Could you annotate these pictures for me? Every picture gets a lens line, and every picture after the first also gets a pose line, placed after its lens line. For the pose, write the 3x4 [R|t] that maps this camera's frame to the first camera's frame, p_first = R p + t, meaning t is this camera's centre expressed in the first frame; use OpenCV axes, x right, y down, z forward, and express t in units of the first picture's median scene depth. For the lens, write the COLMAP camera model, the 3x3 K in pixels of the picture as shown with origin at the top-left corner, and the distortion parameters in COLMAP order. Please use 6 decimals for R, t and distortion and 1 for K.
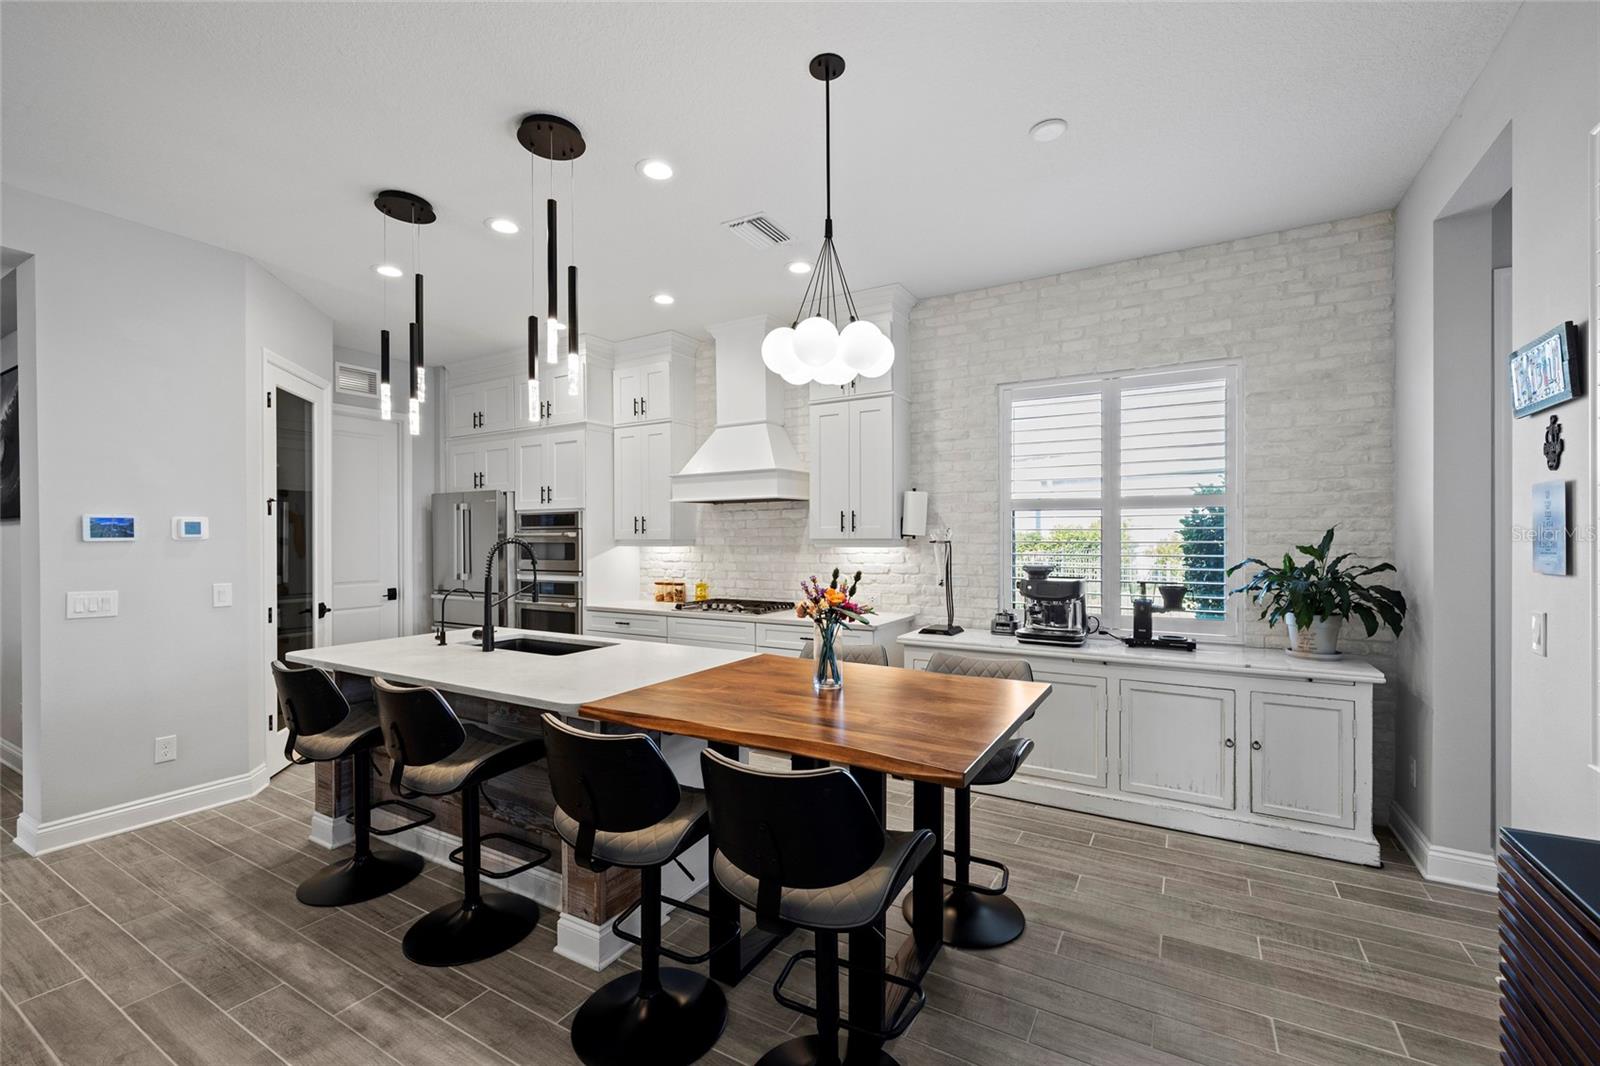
lens RADIAL K [[677.1, 0, 795.4], [0, 677.1, 538.4], [0, 0, 1]] dist [0.001377, 0.000815]
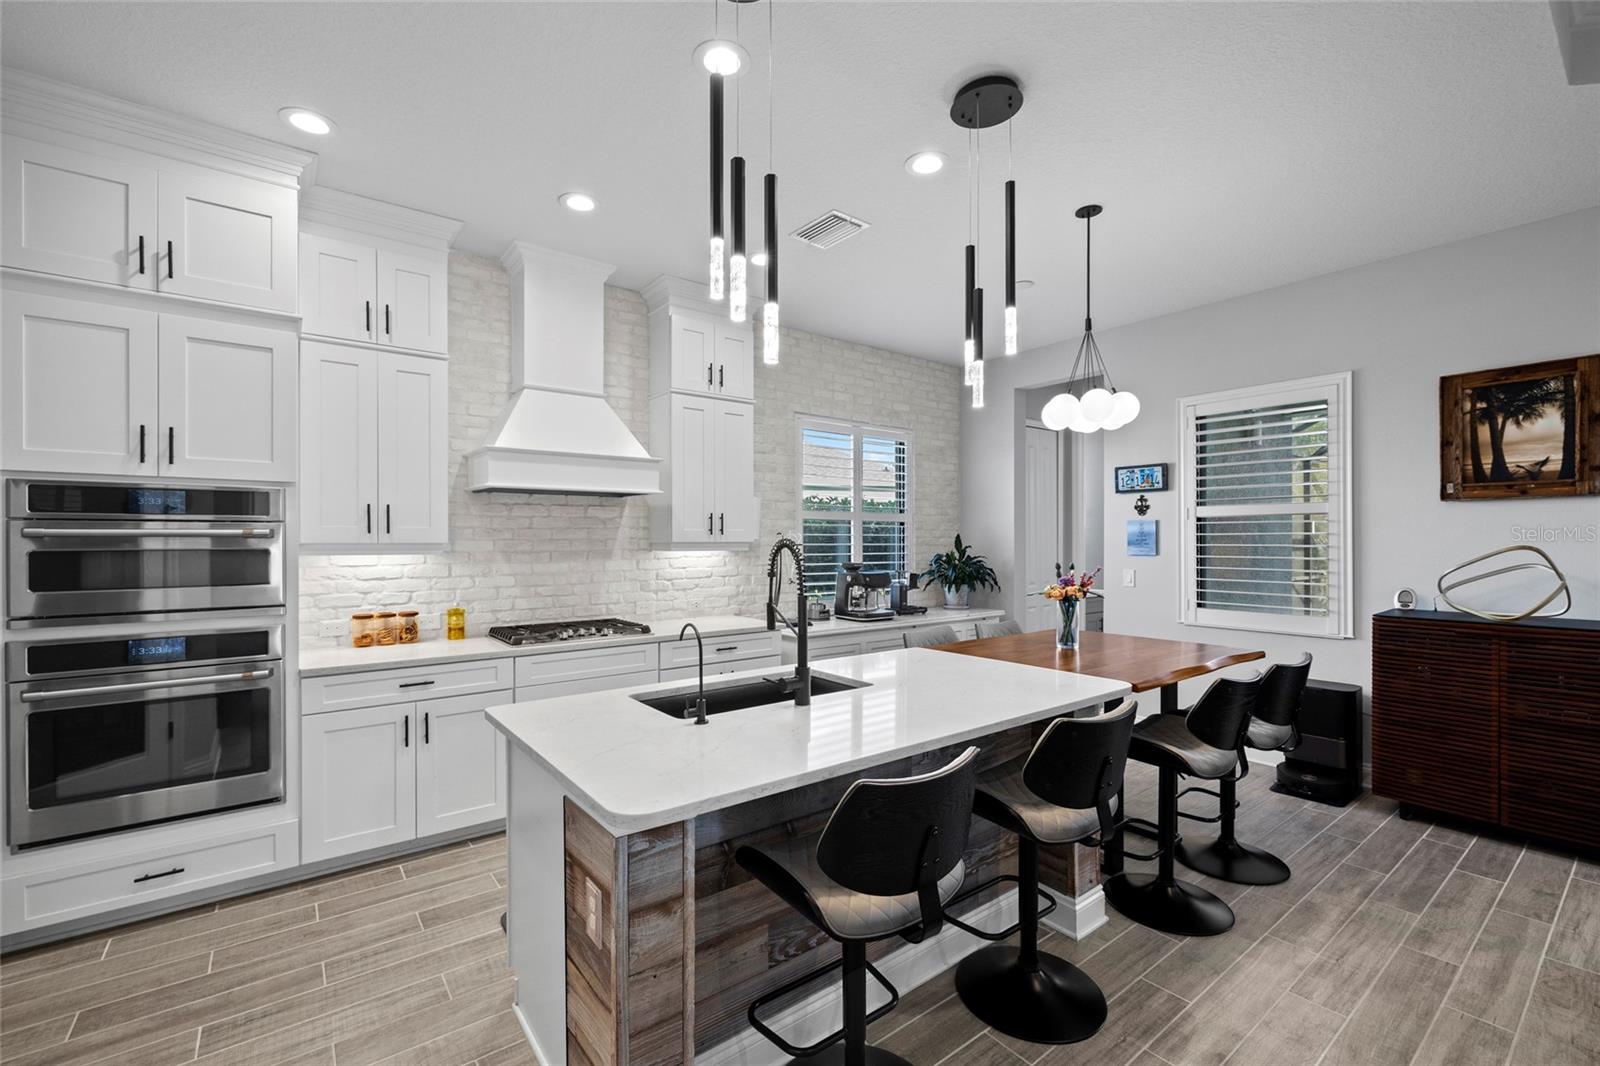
lens RADIAL K [[677.1, 0, 797.9], [0, 677.1, 543.6], [0, 0, 1]] dist [0.001377, 0.000815]
pose [[0.375257, -0.000574, 0.926921, -0.793719], [0.001188, 0.999999, 0.000139, 0.002957], [-0.926920, 0.001049, 0.375257, 0.543582]]
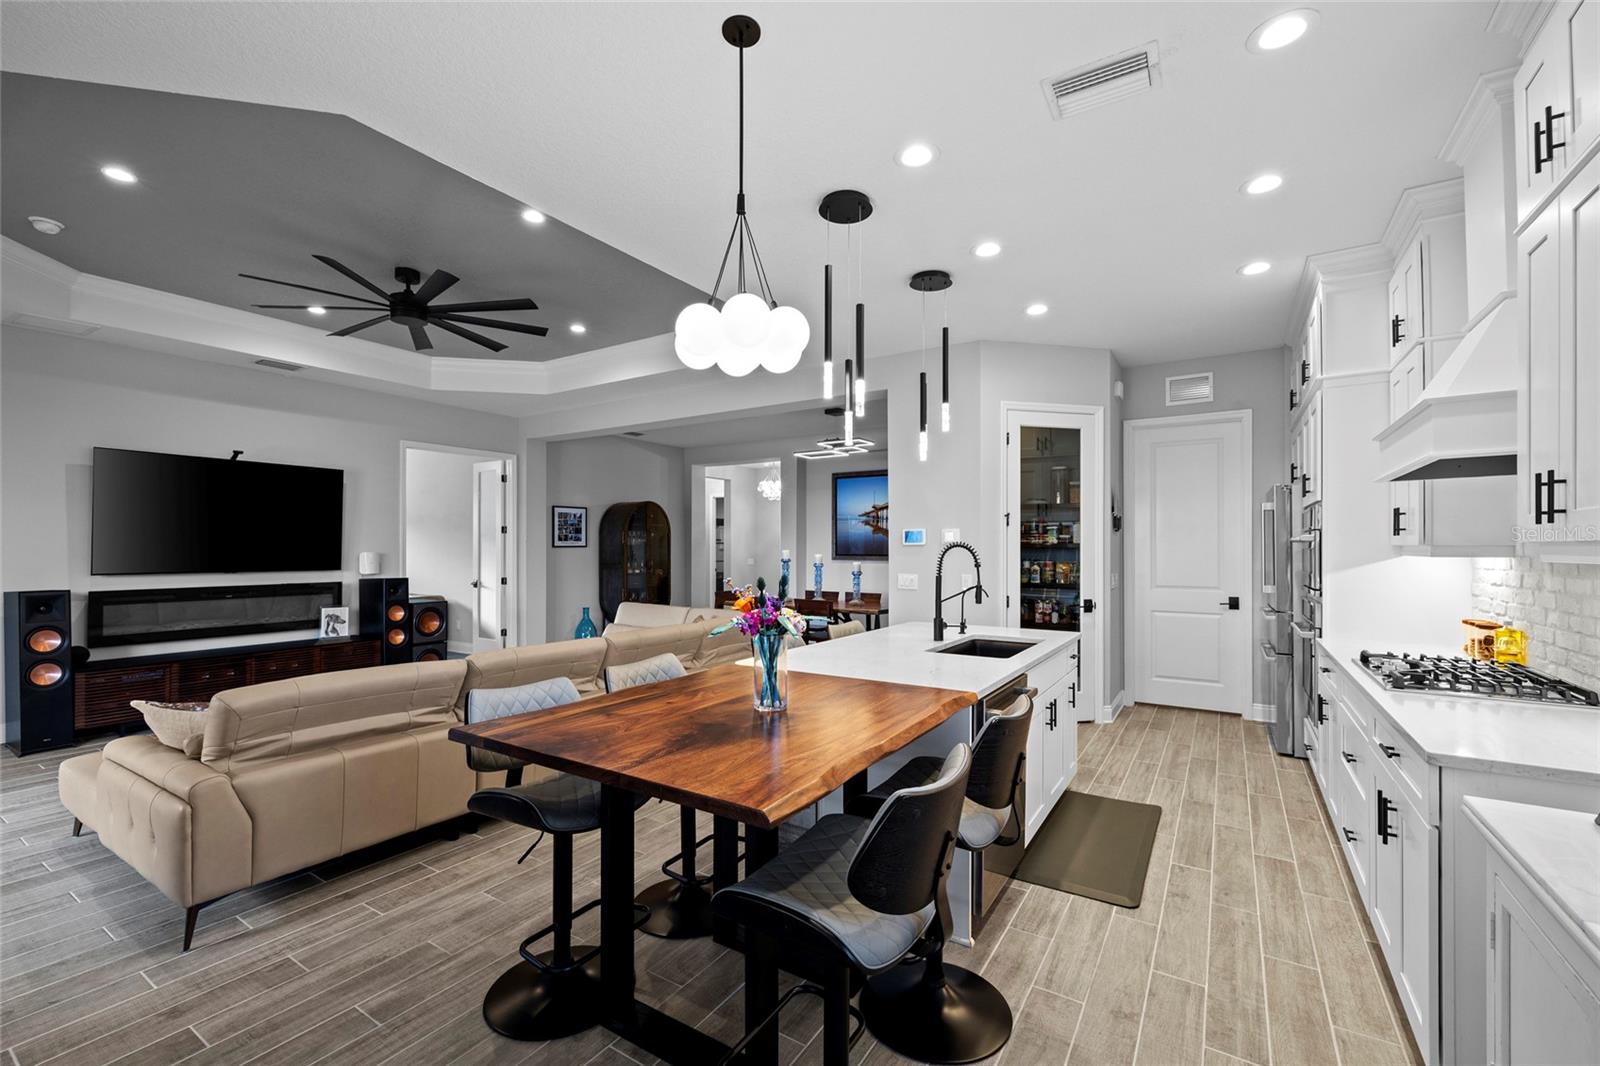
lens RADIAL K [[677.1, 0, 798.0], [0, 677.1, 544.5], [0, 0, 1]] dist [0.001377, 0.000815]
pose [[-0.035018, -0.002029, -0.999385, 0.510824], [-0.001267, 0.999997, -0.001986, 0.003987], [0.999386, 0.001196, -0.035021, 0.585410]]
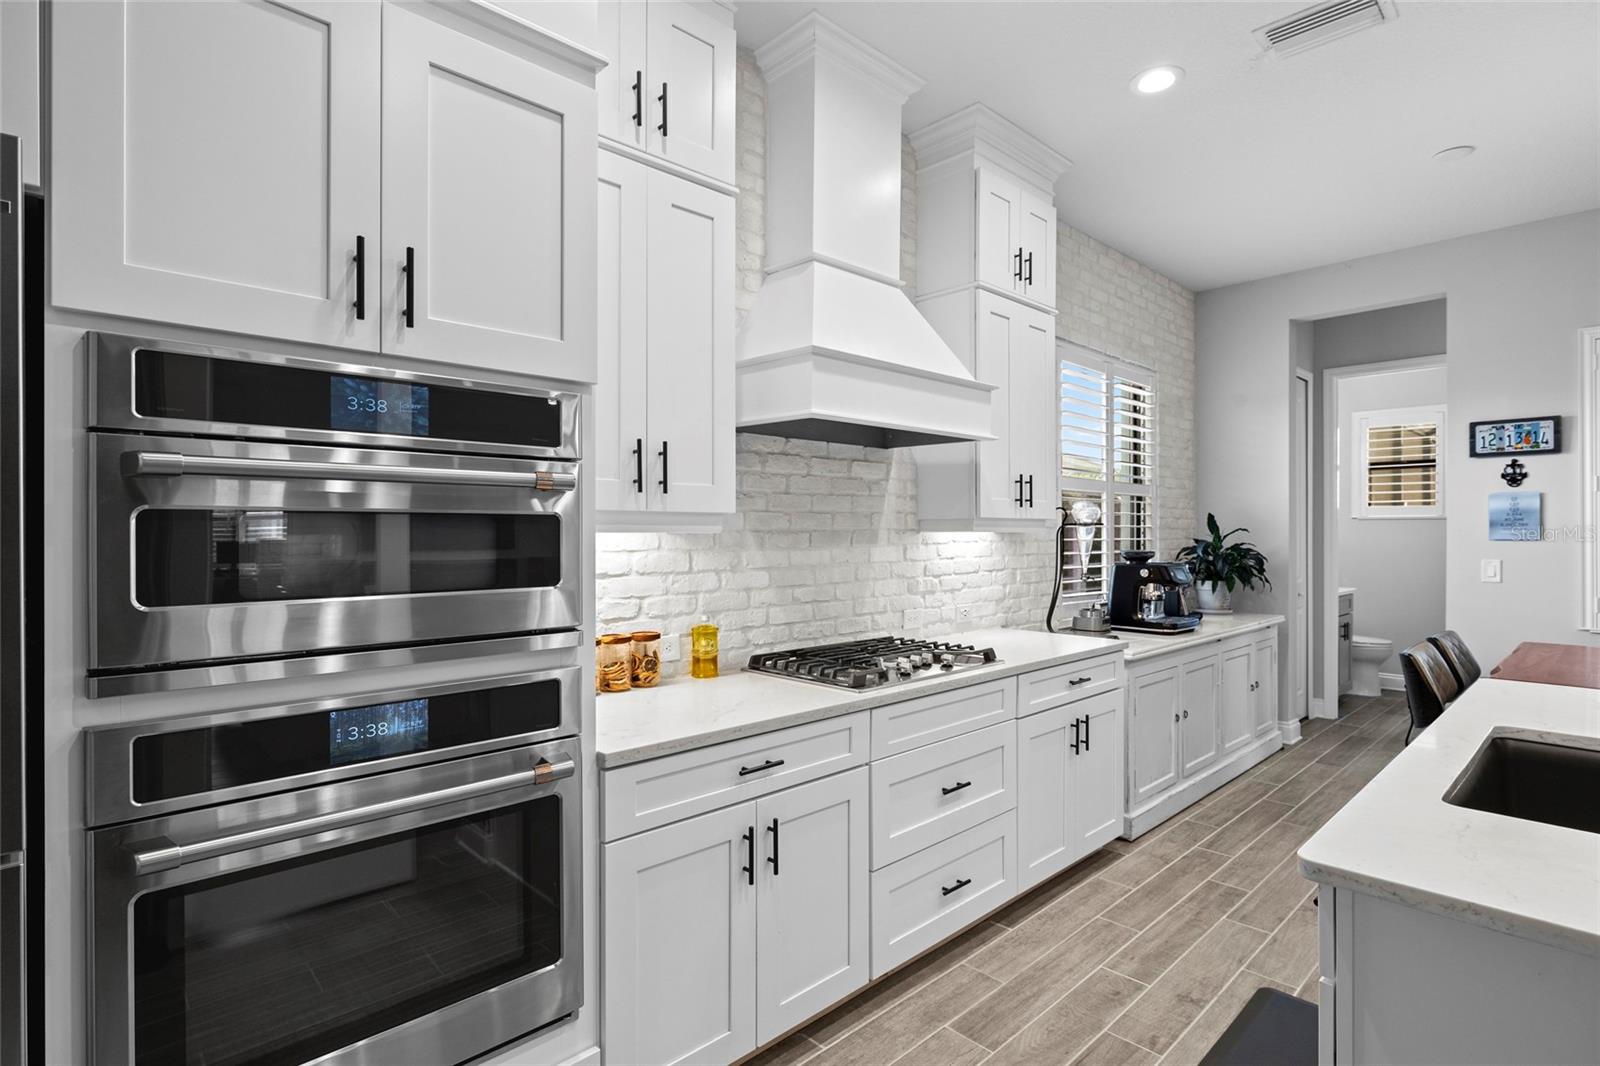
lens RADIAL K [[789.9, 0, 798.1], [0, 789.9, 535.9], [0, 0, 1]] dist [-0.006118, -0.000799]
pose [[0.278871, -0.000073, 0.960329, -0.713820], [0.000690, 1.000000, -0.000124, 0.017309], [-0.960328, 0.000697, 0.278871, 1.023153]]
